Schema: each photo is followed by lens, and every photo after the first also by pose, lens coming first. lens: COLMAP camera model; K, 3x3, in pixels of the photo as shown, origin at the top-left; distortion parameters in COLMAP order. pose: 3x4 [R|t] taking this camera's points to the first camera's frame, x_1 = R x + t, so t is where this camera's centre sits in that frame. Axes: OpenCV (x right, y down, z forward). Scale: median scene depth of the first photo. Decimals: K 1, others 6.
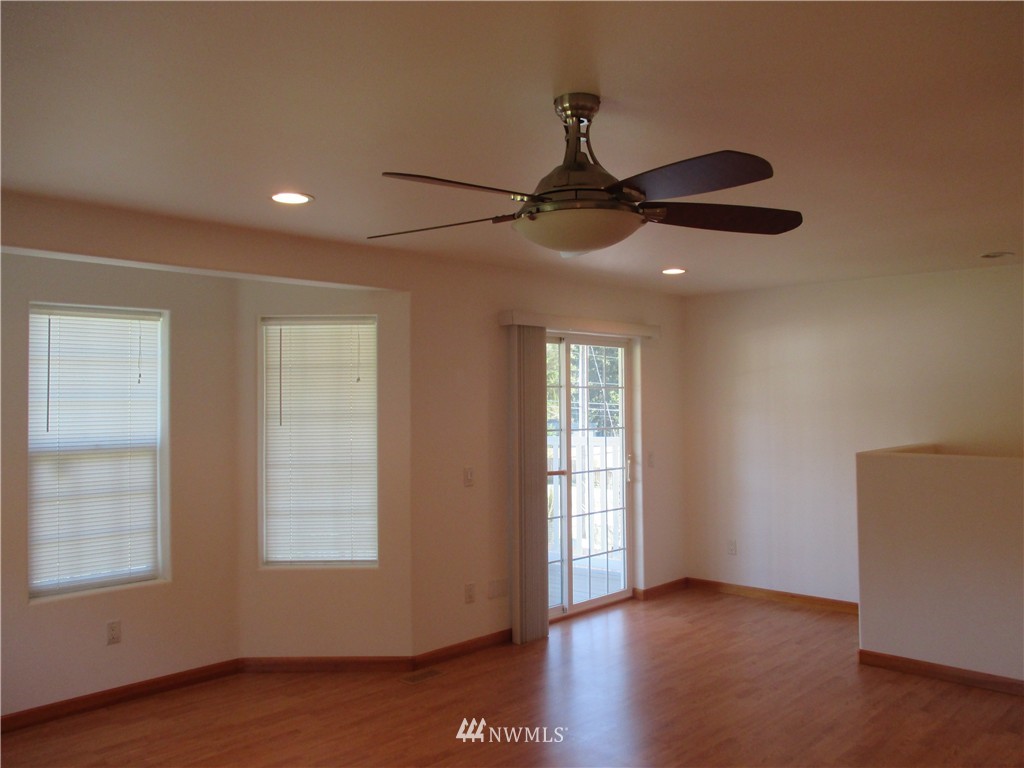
lens RADIAL K [[859.2, 0, 513.1], [0, 859.2, 392.7], [0, 0, 1]] dist [-0.024158, 0.004129]
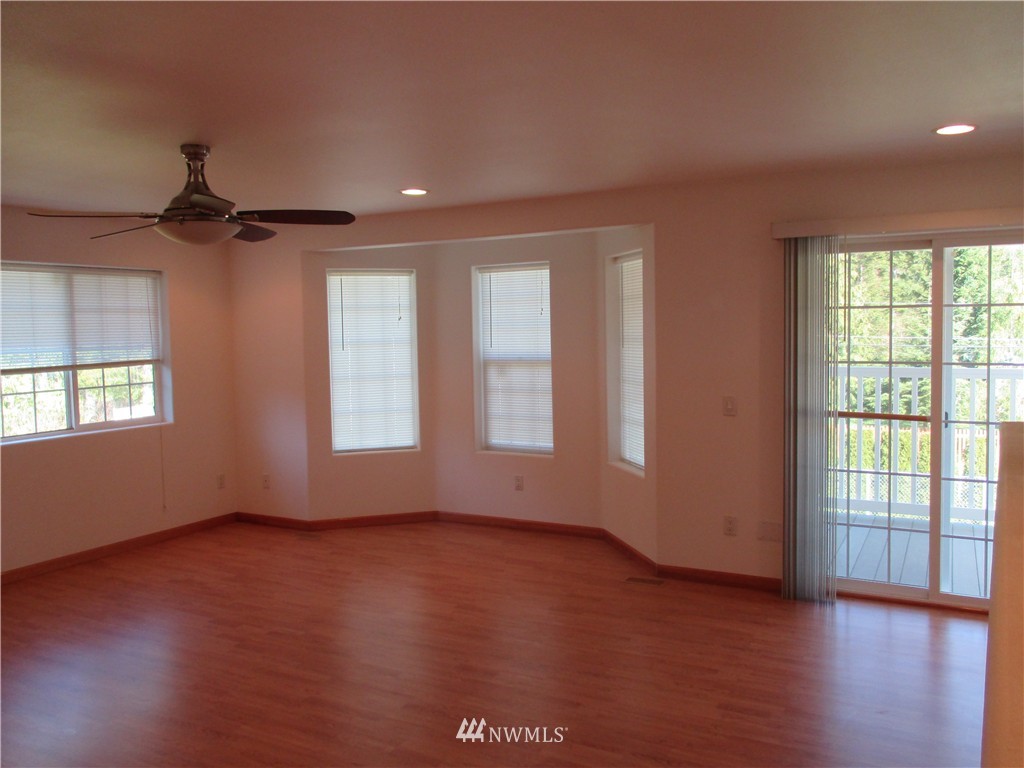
lens RADIAL K [[859.2, 0, 515.3], [0, 859.2, 382.9], [0, 0, 1]] dist [-0.024158, 0.004129]
pose [[0.244183, 0.070079, -0.967194, 0.962596], [0.027019, 0.996506, 0.079024, -0.012547], [0.969353, -0.045429, 0.241437, 0.632341]]
